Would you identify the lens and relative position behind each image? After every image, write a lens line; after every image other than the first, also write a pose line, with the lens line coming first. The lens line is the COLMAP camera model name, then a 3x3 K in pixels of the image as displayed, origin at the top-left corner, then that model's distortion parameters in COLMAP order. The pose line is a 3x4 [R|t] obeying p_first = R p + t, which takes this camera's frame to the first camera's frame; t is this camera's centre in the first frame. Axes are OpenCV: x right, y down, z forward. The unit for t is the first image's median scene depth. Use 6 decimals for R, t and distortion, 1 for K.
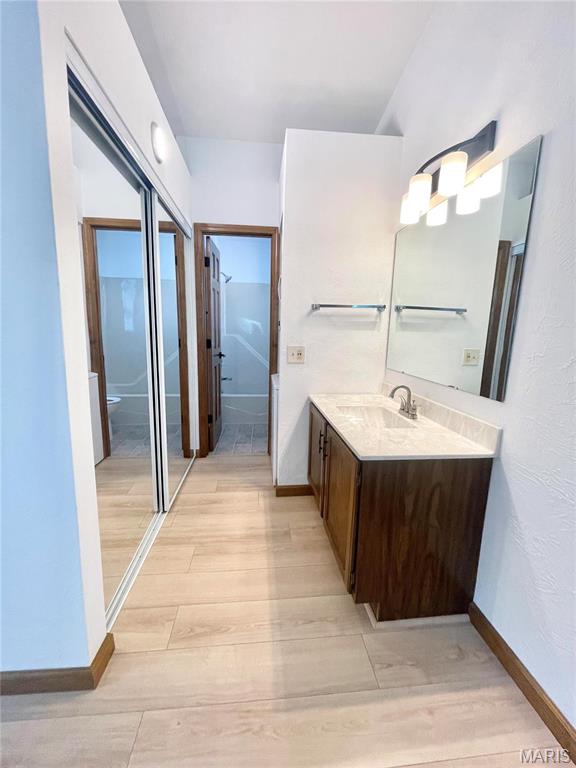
lens RADIAL K [[309.0, 0, 285.5], [0, 309.0, 381.5], [0, 0, 1]] dist [-0.002460, 0.000196]
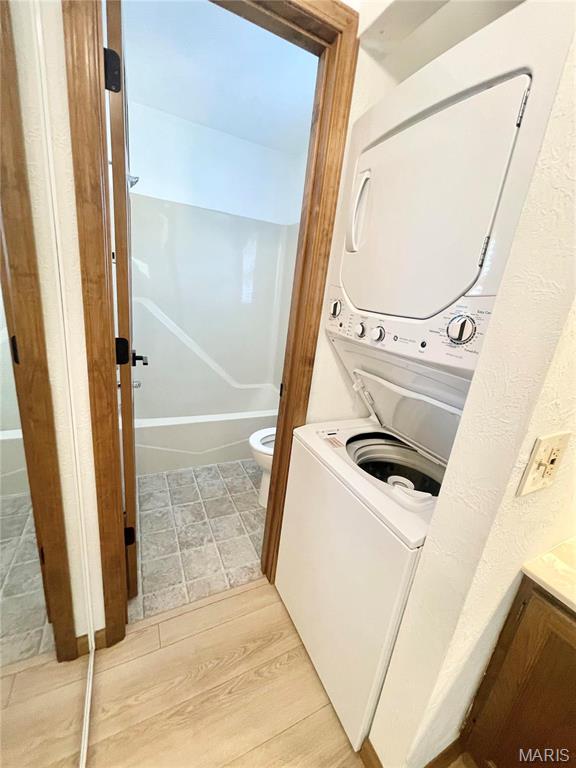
lens RADIAL K [[309.0, 0, 285.5], [0, 309.0, 381.5], [0, 0, 1]] dist [-0.002460, 0.000196]
pose [[0.928831, -0.024857, 0.369669, -0.287854], [-0.027790, 0.990262, 0.136412, -0.197018], [-0.369460, -0.136977, 0.919095, 0.856866]]
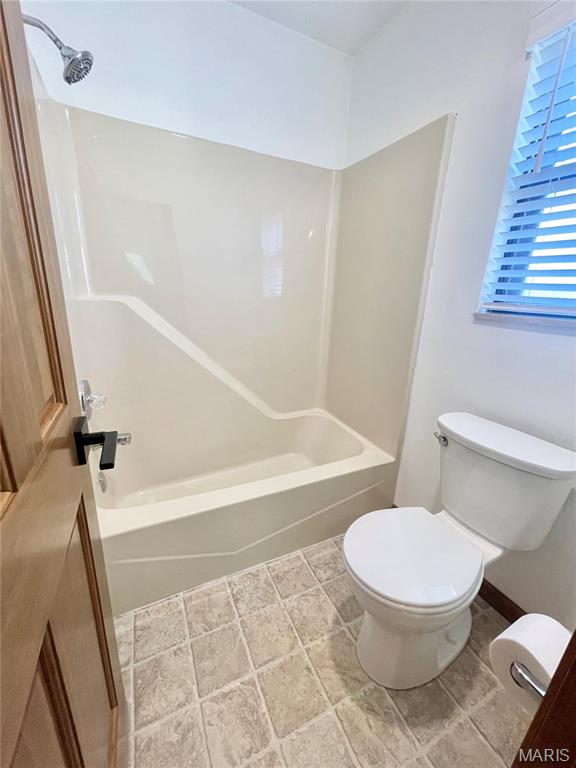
lens RADIAL K [[309.0, 0, 285.5], [0, 309.0, 381.5], [0, 0, 1]] dist [-0.002460, 0.000196]
pose [[0.933664, -0.085398, 0.347819, -0.271166], [0.037481, 0.989122, 0.142240, -0.226317], [-0.356183, -0.119768, 0.926709, 1.349965]]
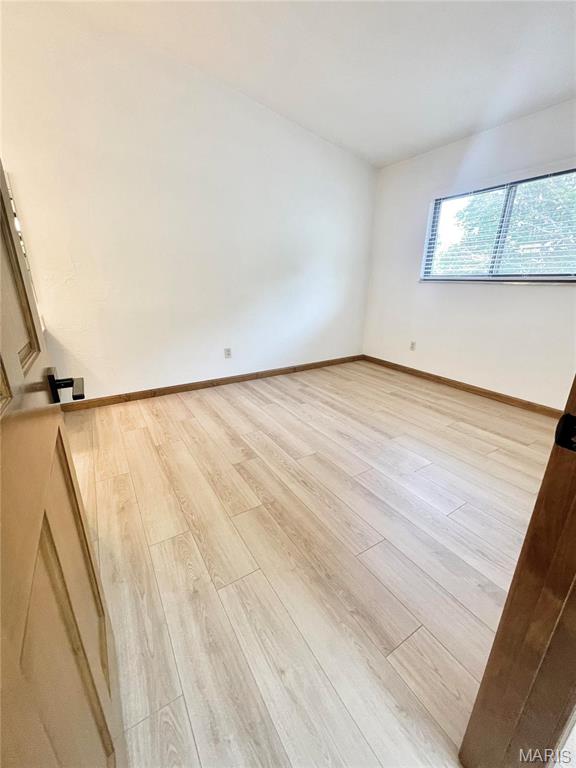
lens RADIAL K [[309.0, 0, 285.5], [0, 309.0, 381.5], [0, 0, 1]] dist [-0.002460, 0.000196]
pose [[-0.450409, -0.304419, 0.839322, -1.107751], [0.131067, 0.907348, 0.399427, -0.035554], [-0.883150, 0.289913, -0.368778, 0.234132]]
